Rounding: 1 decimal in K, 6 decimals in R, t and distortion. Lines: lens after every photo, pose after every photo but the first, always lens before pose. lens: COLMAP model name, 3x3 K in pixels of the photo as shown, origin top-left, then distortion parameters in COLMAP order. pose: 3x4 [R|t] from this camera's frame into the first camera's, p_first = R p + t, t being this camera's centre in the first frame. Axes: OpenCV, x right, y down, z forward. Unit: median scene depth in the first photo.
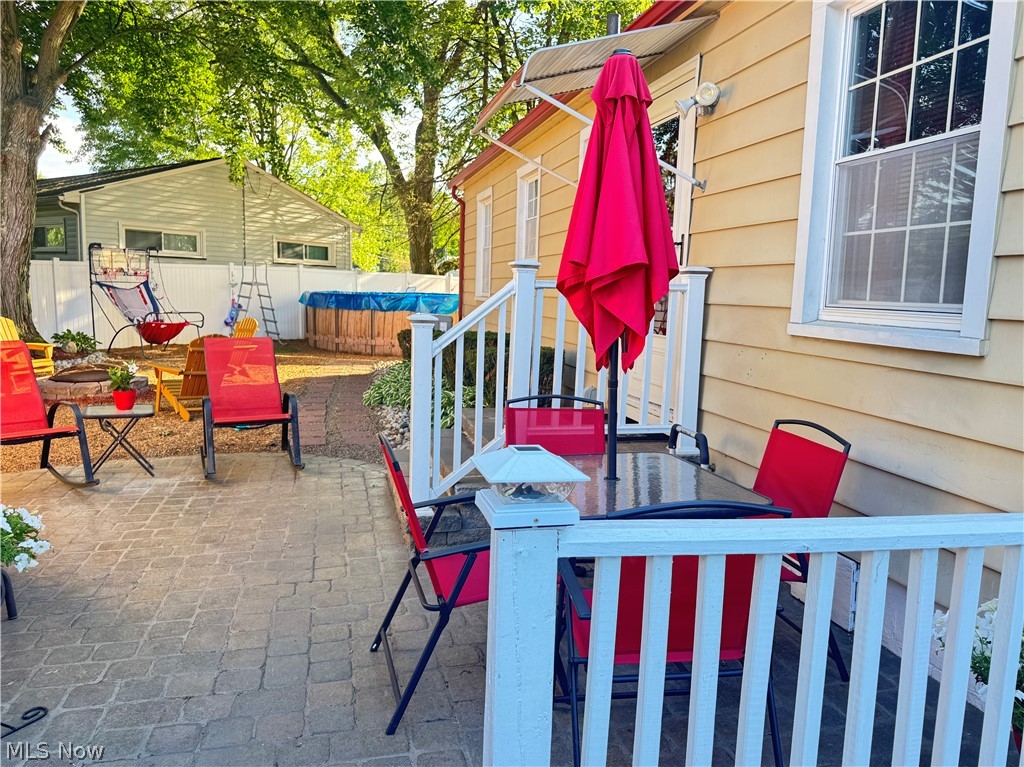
lens RADIAL K [[711.1, 0, 507.1], [0, 711.1, 398.3], [0, 0, 1]] dist [-0.002124, -0.045538]
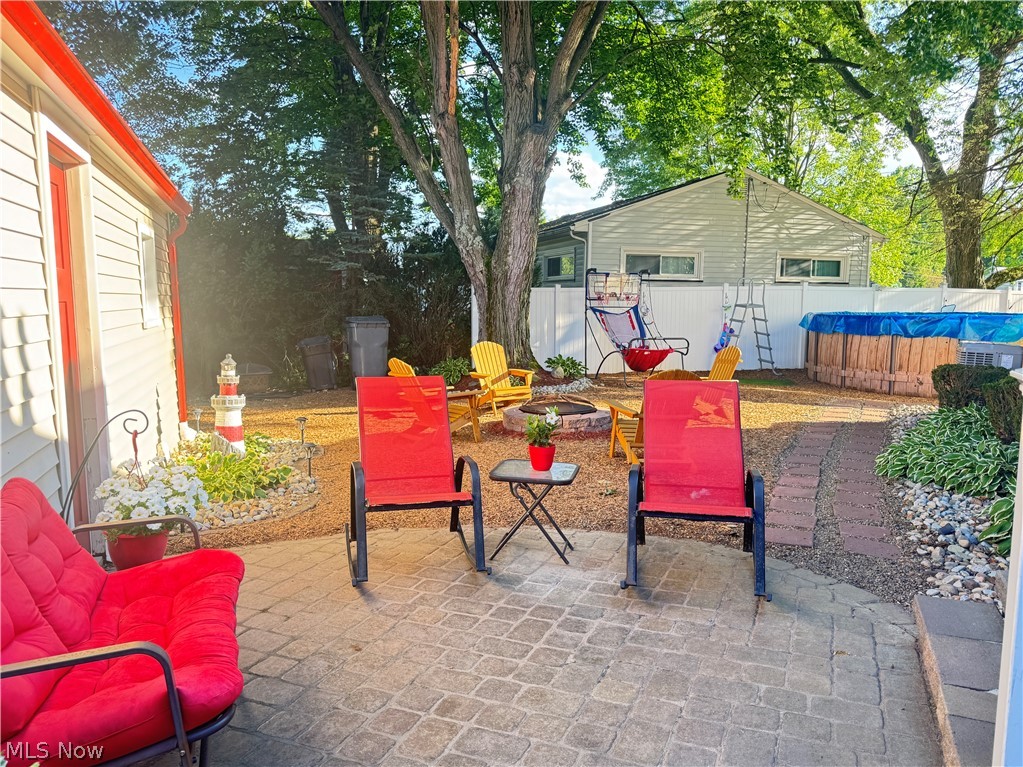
lens RADIAL K [[723.4, 0, 533.0], [0, 723.4, 406.2], [0, 0, 1]] dist [0.064588, -0.103335]
pose [[0.803928, 0.059769, -0.591716, -0.024753], [-0.072876, 0.997340, 0.001728, -0.016710], [0.590245, 0.041732, 0.806145, 0.103584]]
